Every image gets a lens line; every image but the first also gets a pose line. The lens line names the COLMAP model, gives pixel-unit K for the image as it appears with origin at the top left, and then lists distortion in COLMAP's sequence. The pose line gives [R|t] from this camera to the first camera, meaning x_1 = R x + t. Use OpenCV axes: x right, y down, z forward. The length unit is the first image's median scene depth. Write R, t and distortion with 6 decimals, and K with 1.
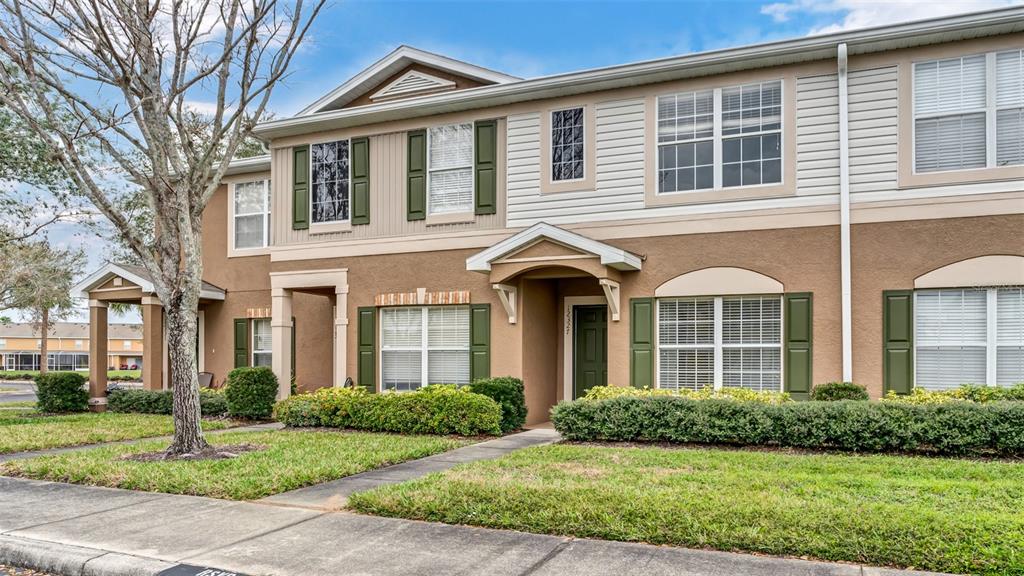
lens RADIAL K [[475.3, 0, 511.8], [0, 475.3, 368.1], [0, 0, 1]] dist [-0.008691, 0.000015]
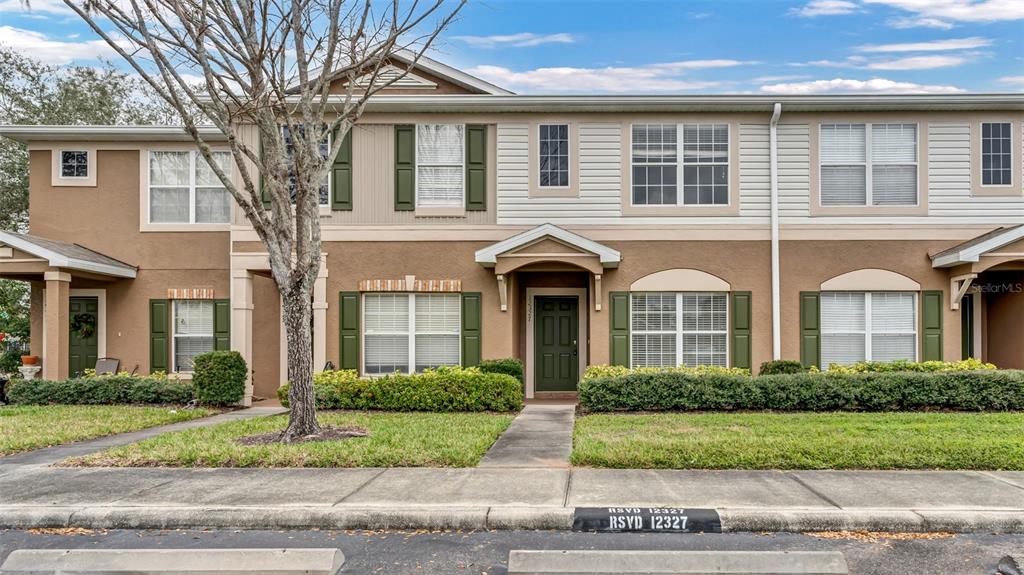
lens RADIAL K [[446.7, 0, 512.4], [0, 446.7, 350.3], [0, 0, 1]] dist [0.003026, 0.000232]
pose [[0.968806, -0.003365, 0.247797, -0.266266], [0.004602, 0.999980, -0.004413, 0.003105], [-0.247777, 0.005416, 0.968802, -0.018224]]
